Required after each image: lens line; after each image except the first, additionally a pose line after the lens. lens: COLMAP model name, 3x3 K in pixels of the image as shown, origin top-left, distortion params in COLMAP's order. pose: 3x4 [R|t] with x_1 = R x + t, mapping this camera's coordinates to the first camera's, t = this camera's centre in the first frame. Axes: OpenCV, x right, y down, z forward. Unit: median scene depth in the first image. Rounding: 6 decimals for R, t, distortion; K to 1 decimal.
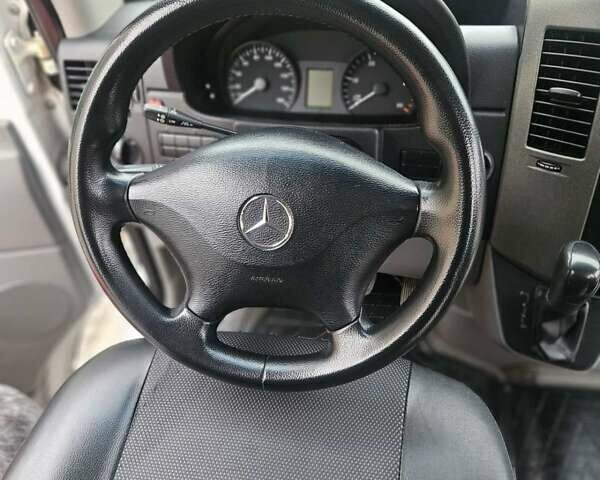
lens RADIAL K [[536.1, 0, 300.0], [0, 536.1, 240.0], [0, 0, 1]] dist [0.082162, -0.052417]
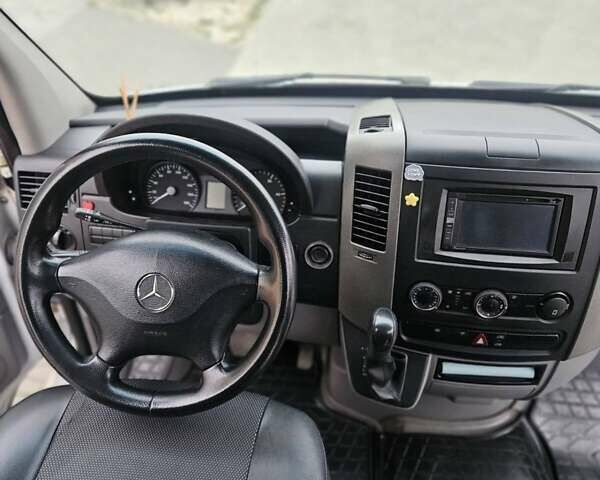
lens RADIAL K [[536.1, 0, 300.0], [0, 536.1, 240.0], [0, 0, 1]] dist [0.082162, -0.052417]
pose [[0.996196, 0.015445, 0.085763, 0.159016], [-0.002702, 0.989171, -0.146744, 0.031910], [-0.087100, 0.145954, 0.985450, -0.393409]]
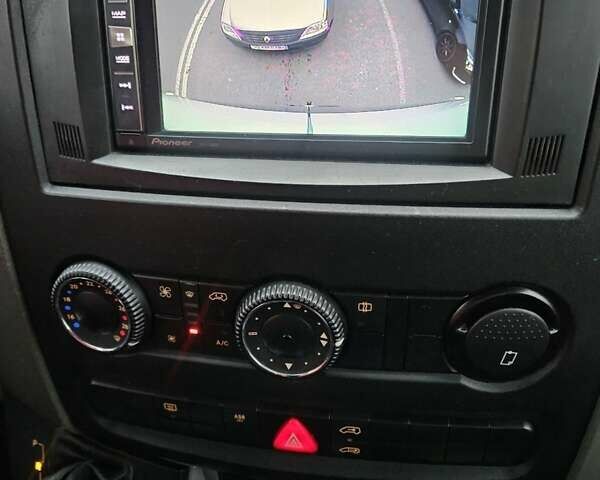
lens RADIAL K [[536.1, 0, 300.0], [0, 536.1, 240.0], [0, 0, 1]] dist [0.082162, -0.052417]
pose [[0.999882, -0.000363, 0.015357, 0.761928], [0.002610, 0.989199, -0.146556, -0.018767], [-0.015138, 0.146579, 0.989083, 0.528077]]
